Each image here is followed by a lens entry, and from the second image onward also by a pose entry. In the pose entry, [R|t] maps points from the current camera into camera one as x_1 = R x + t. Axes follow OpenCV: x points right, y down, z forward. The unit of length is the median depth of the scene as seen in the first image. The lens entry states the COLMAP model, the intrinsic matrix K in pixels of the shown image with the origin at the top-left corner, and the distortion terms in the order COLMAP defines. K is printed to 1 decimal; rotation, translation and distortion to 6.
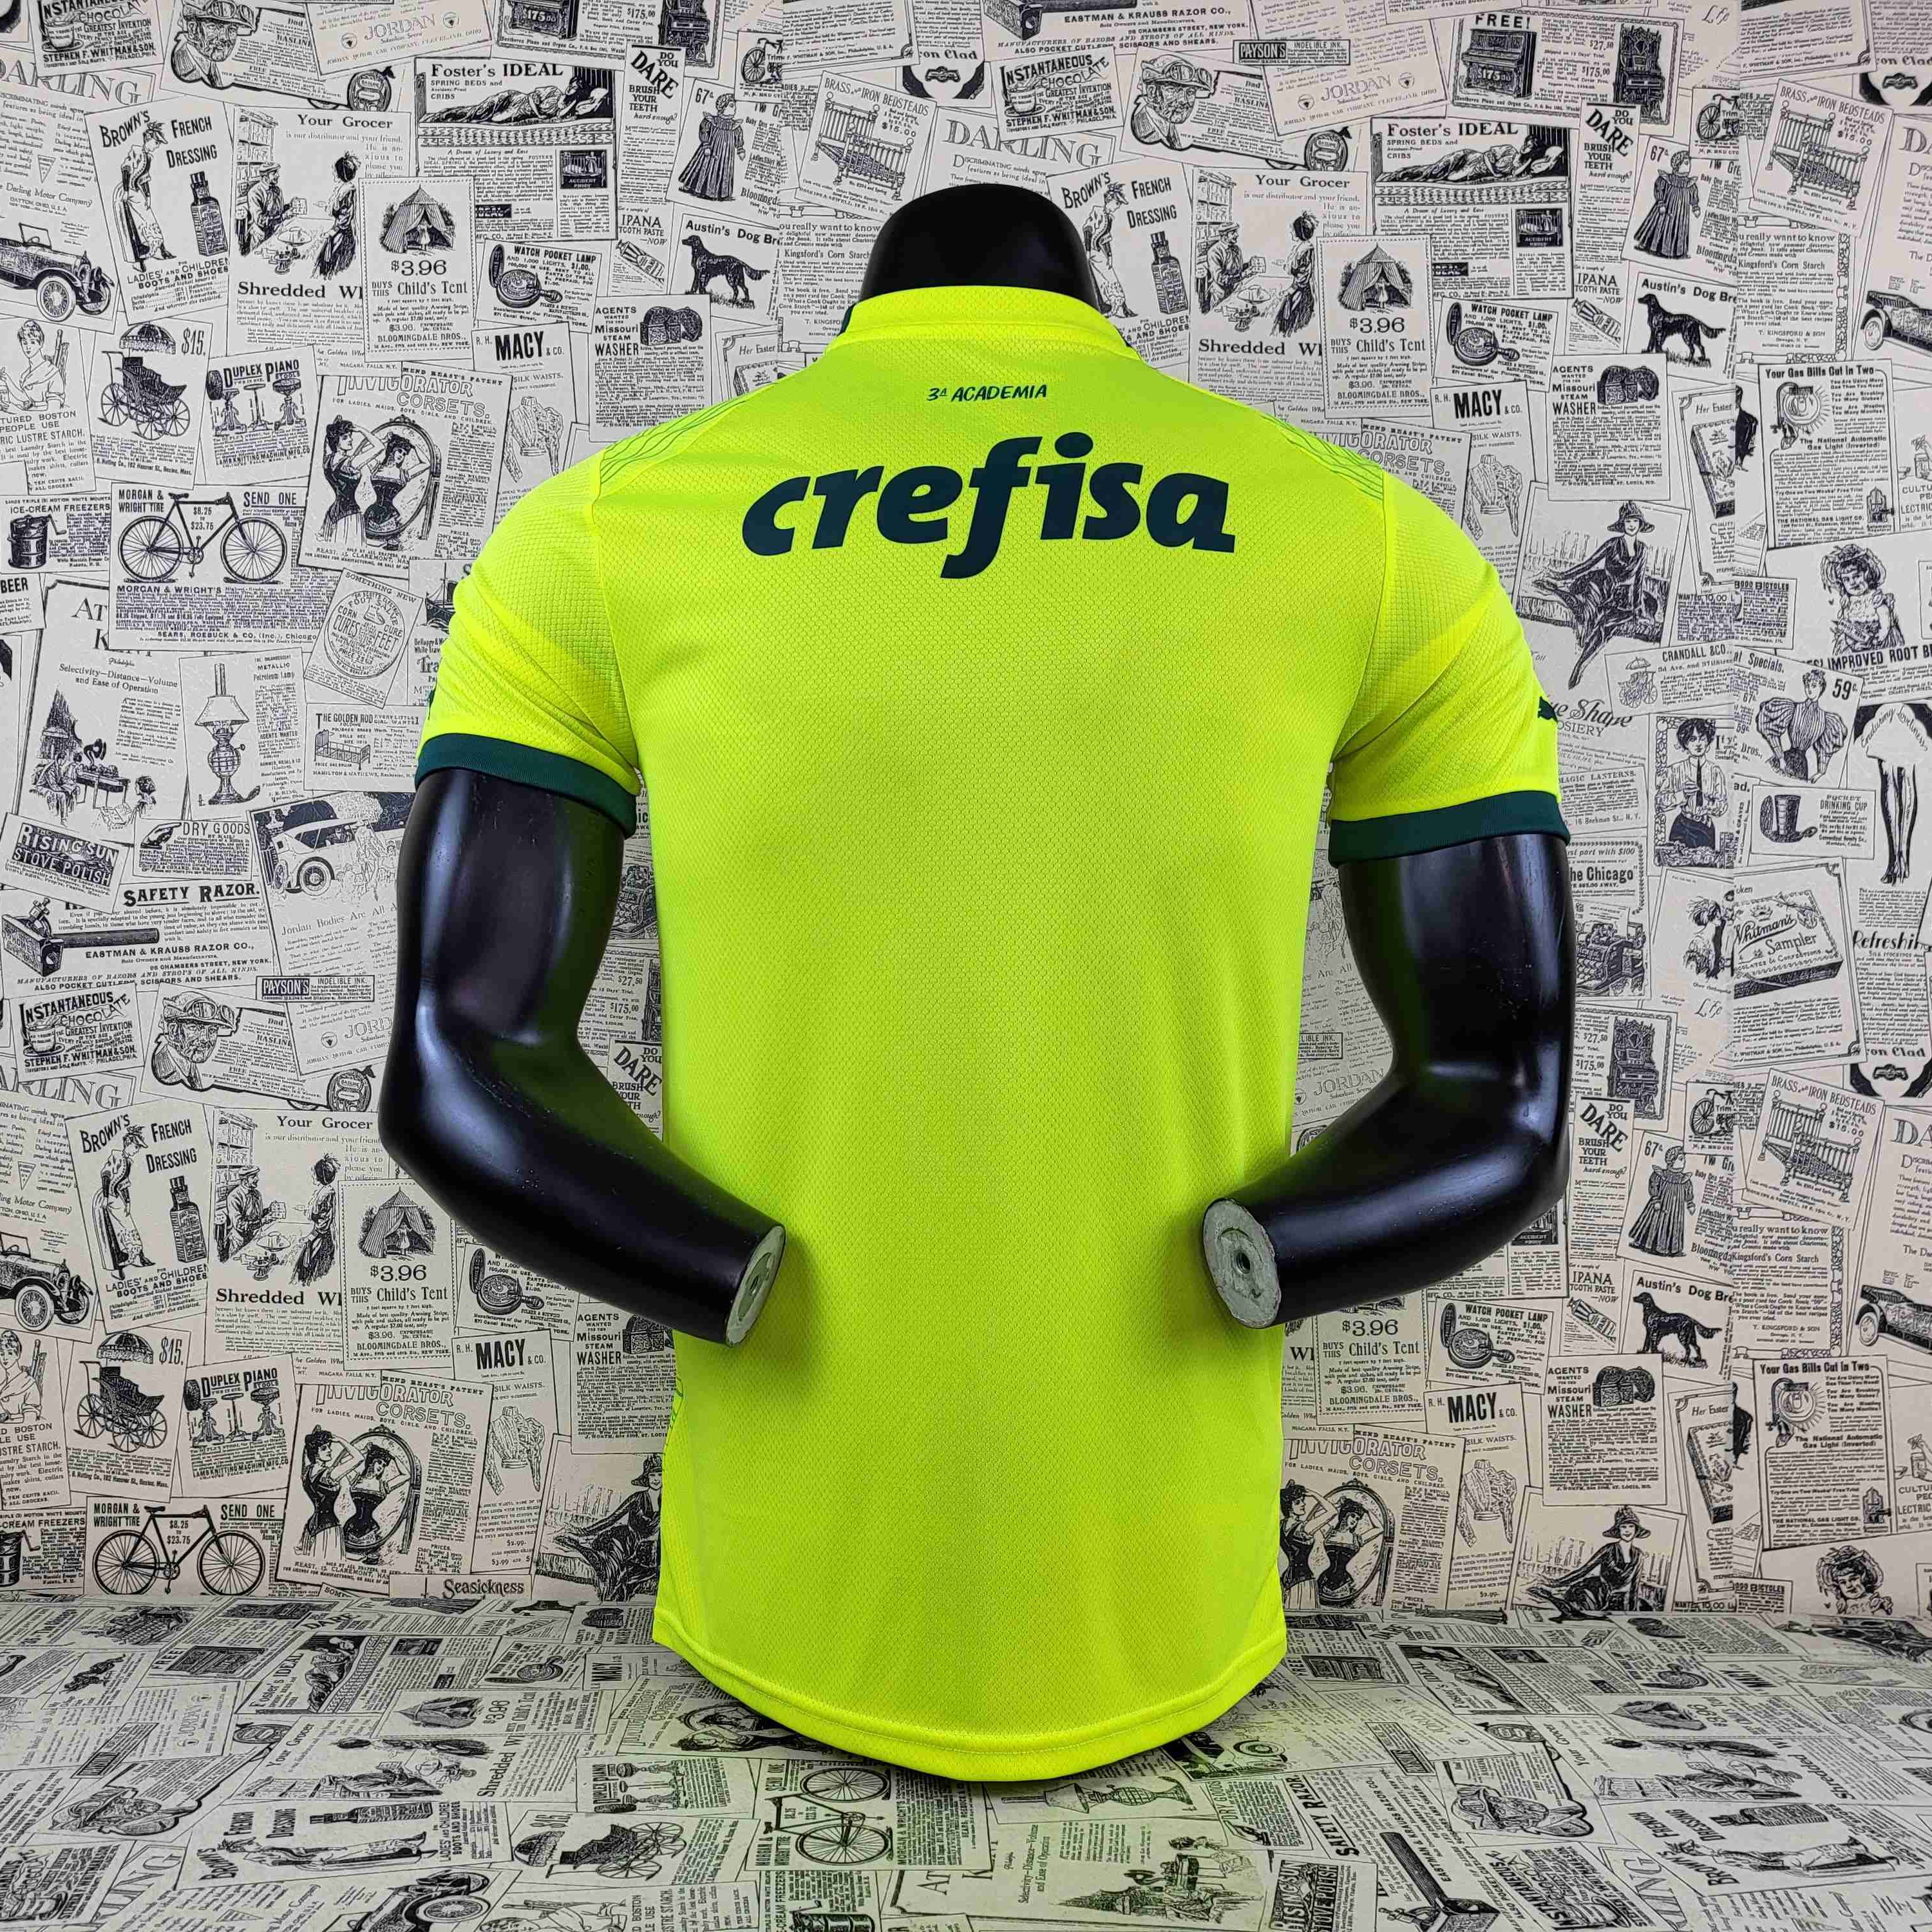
lens RADIAL K [[2204.6, 0, 933.1], [0, 2204.6, 954.9], [0, 0, 1]] dist [-0.071774, 0.264868]
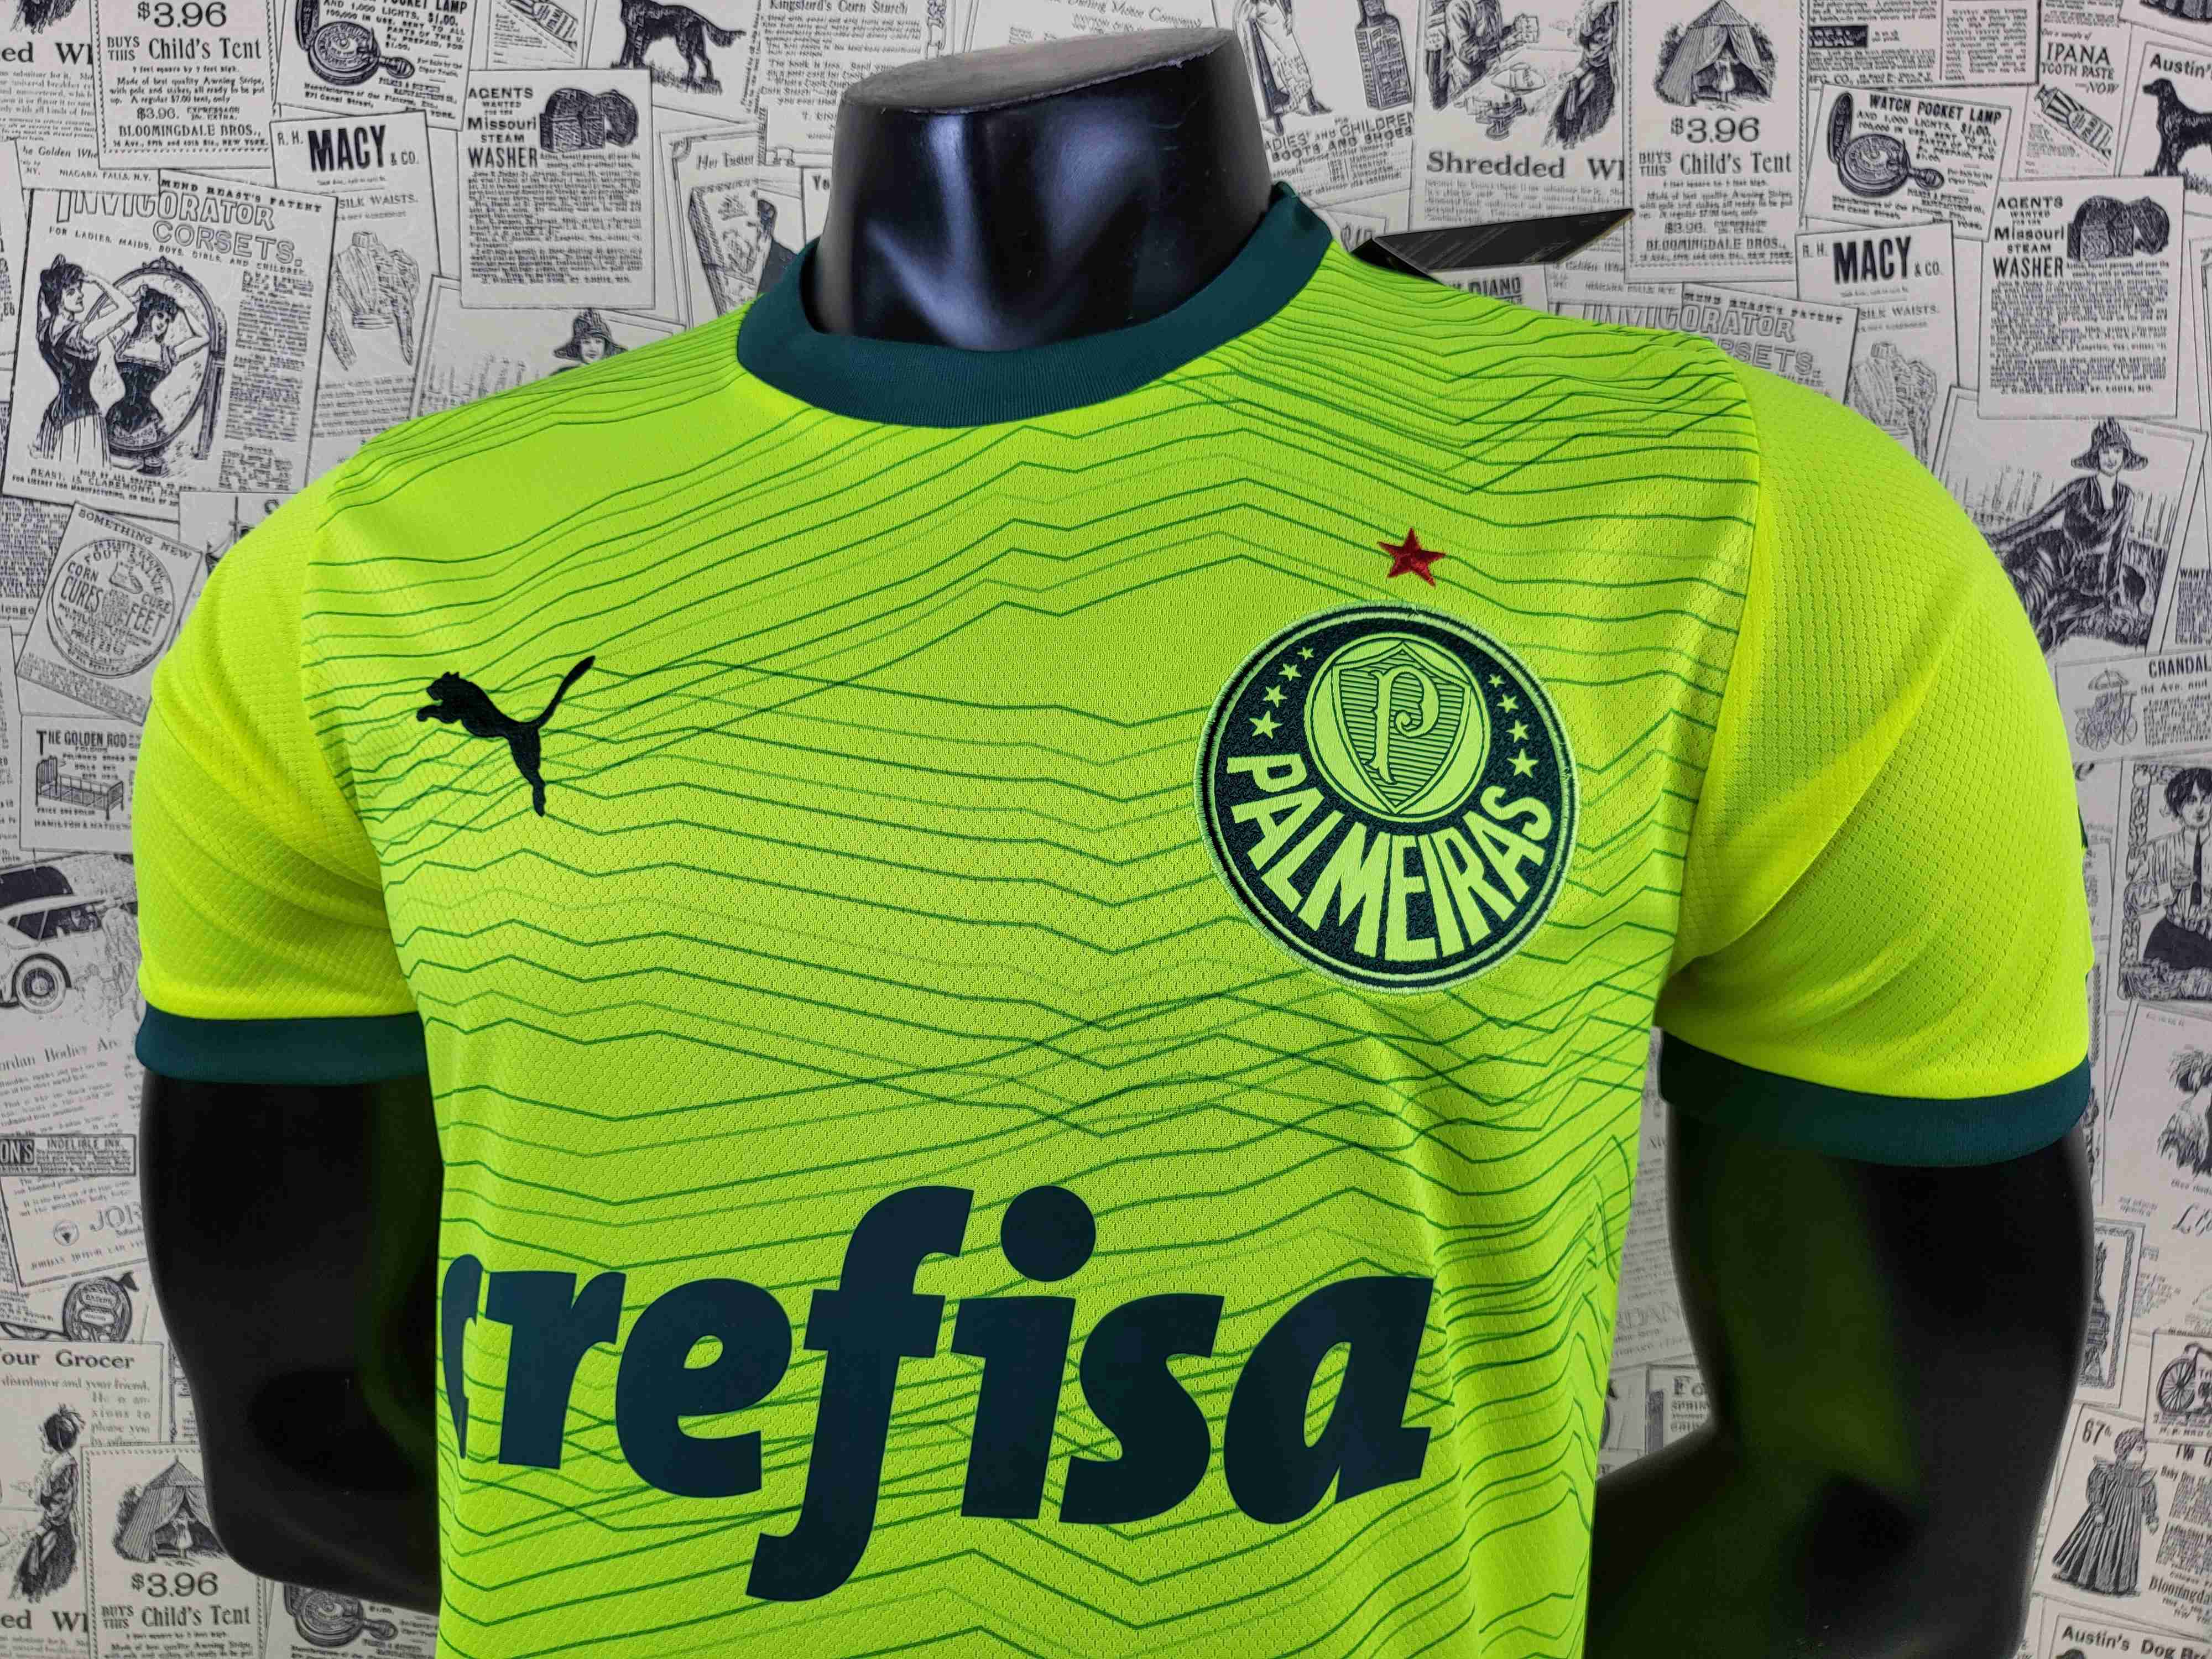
lens RADIAL K [[1894.6, 0, 1089.5], [0, 1894.6, 839.8], [0, 0, 1]] dist [-0.007031, 0.070166]
pose [[0.999741, 0.016479, -0.015691, 0.036286], [-0.015214, 0.996866, 0.077628, -0.125629], [0.016921, -0.077369, 0.996859, 0.445686]]
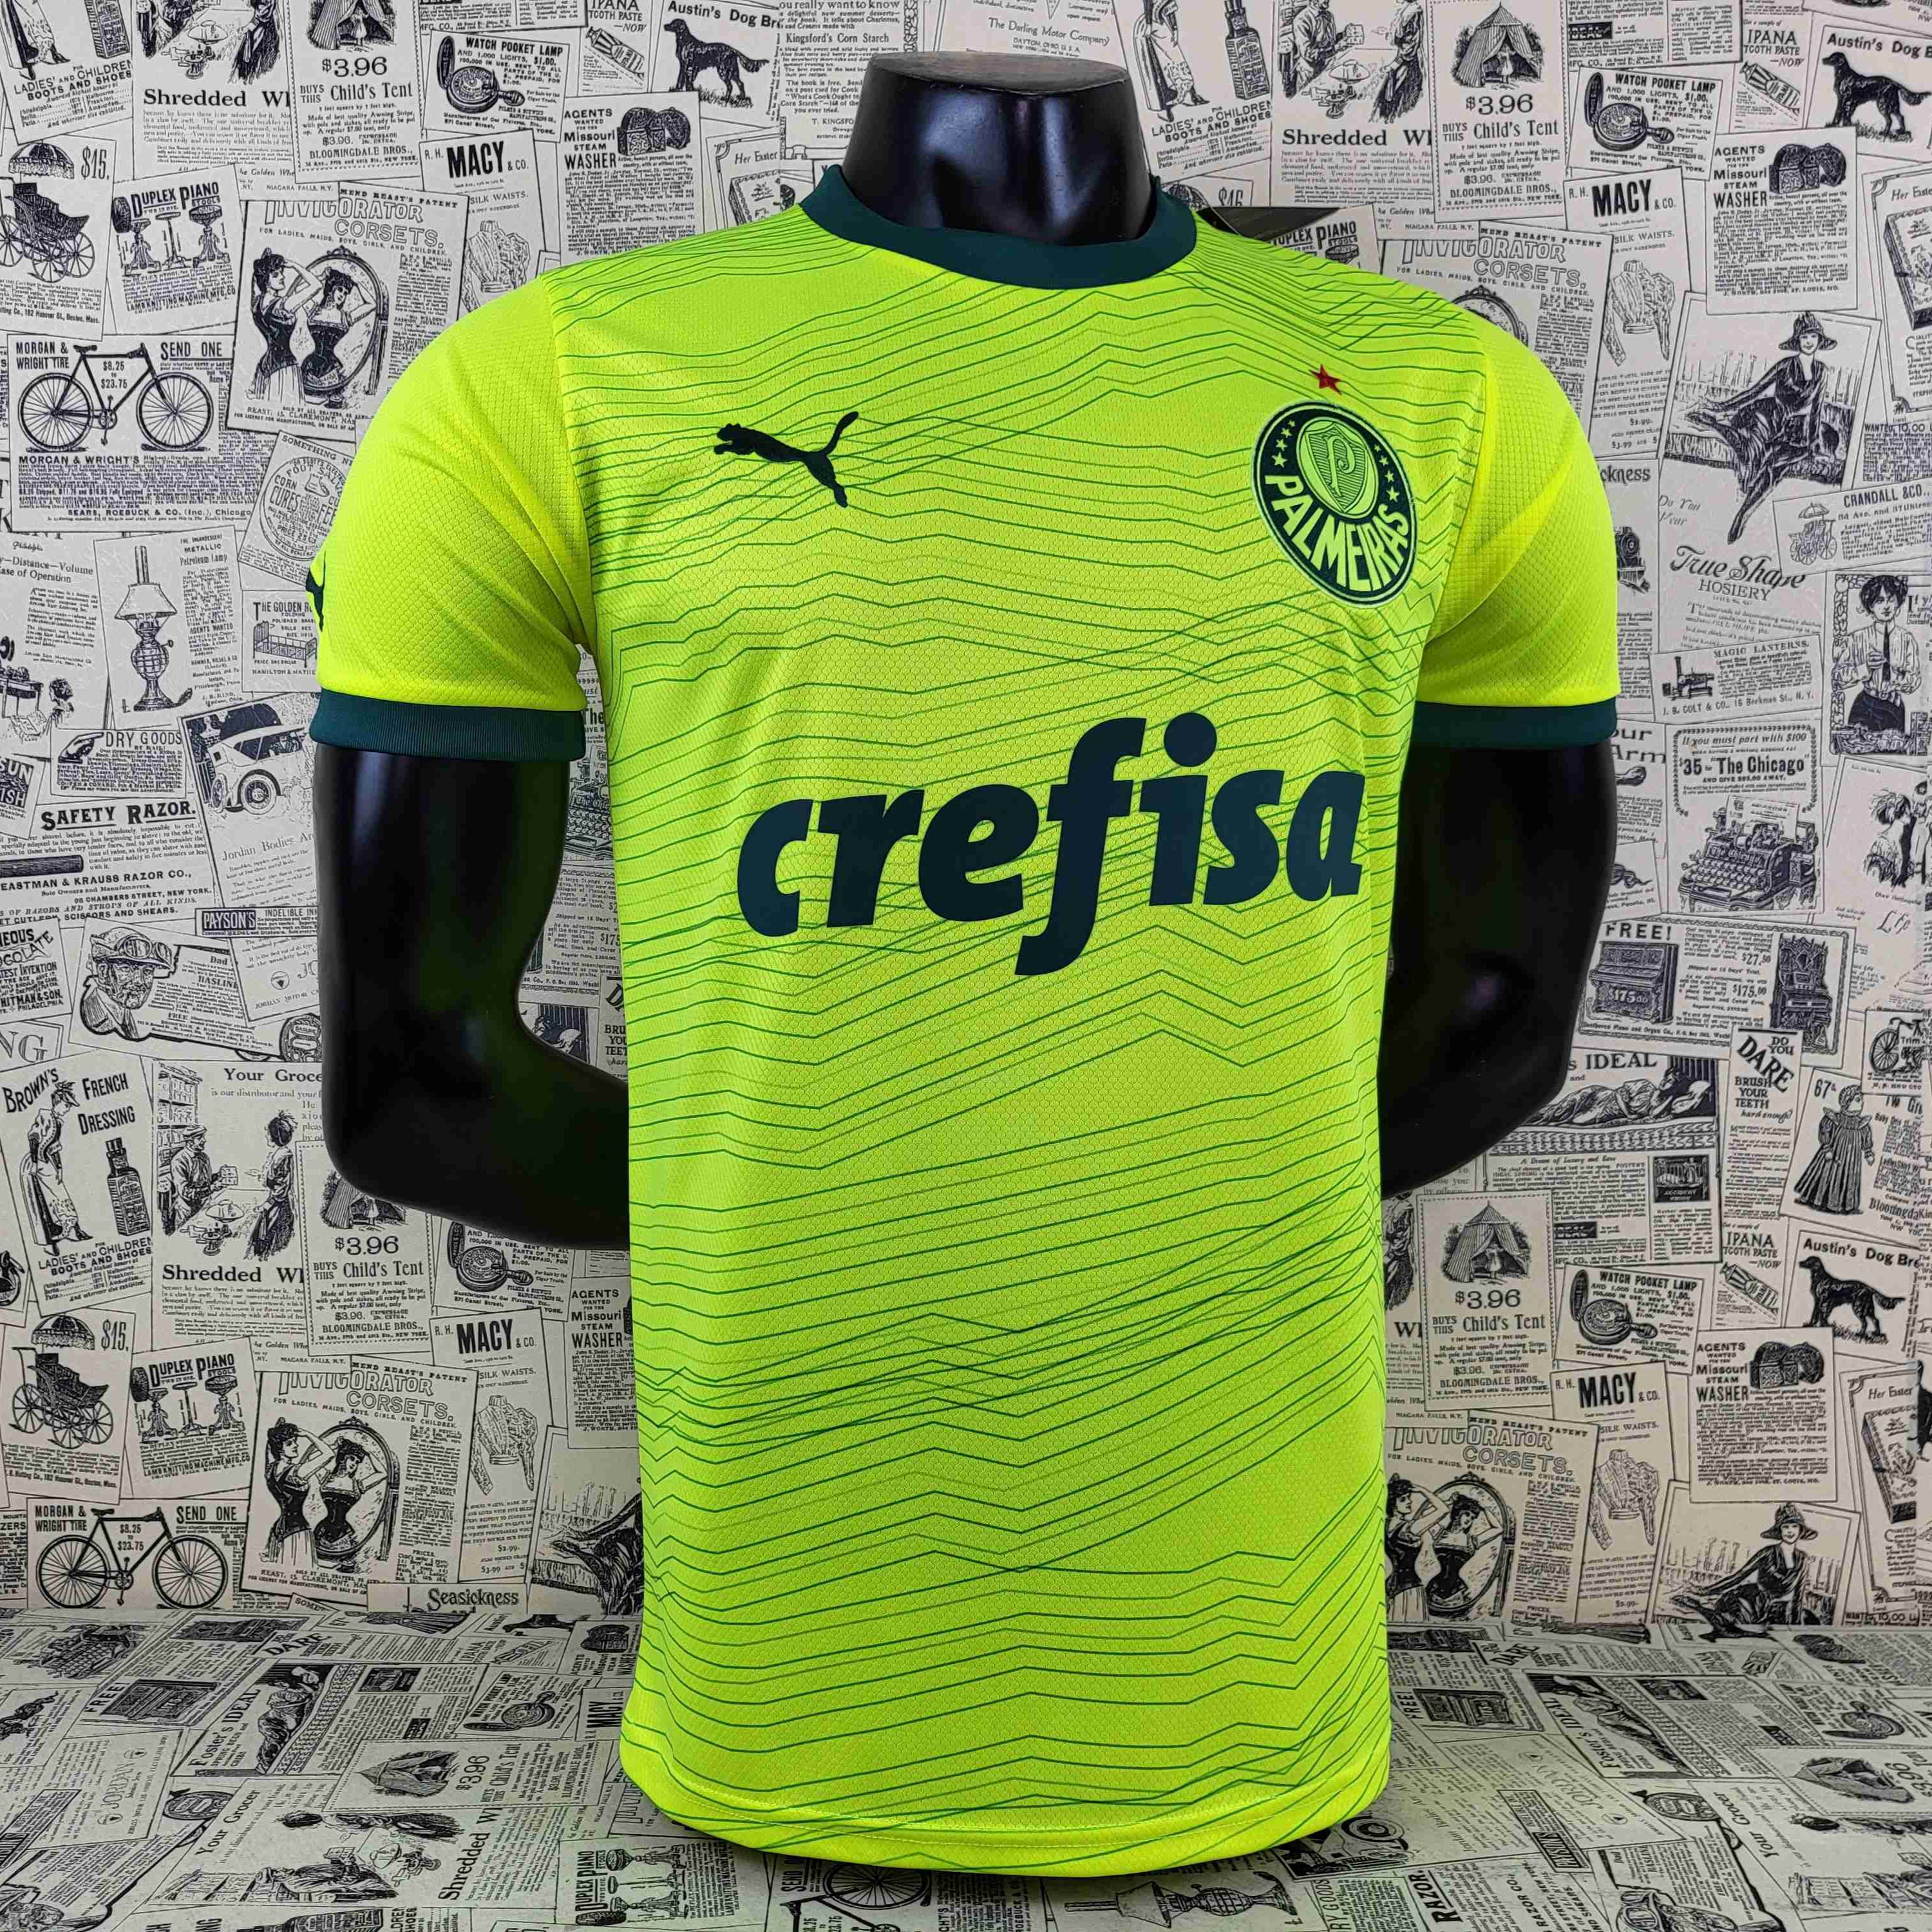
lens RADIAL K [[2217.1, 0, 895.9], [0, 2217.1, 985.8], [0, 0, 1]] dist [-0.032778, 0.141991]
pose [[0.999097, -0.012476, -0.040606, 0.004185], [0.015133, 0.997717, 0.065823, -0.013162], [0.039692, -0.066378, 0.997005, 0.133653]]
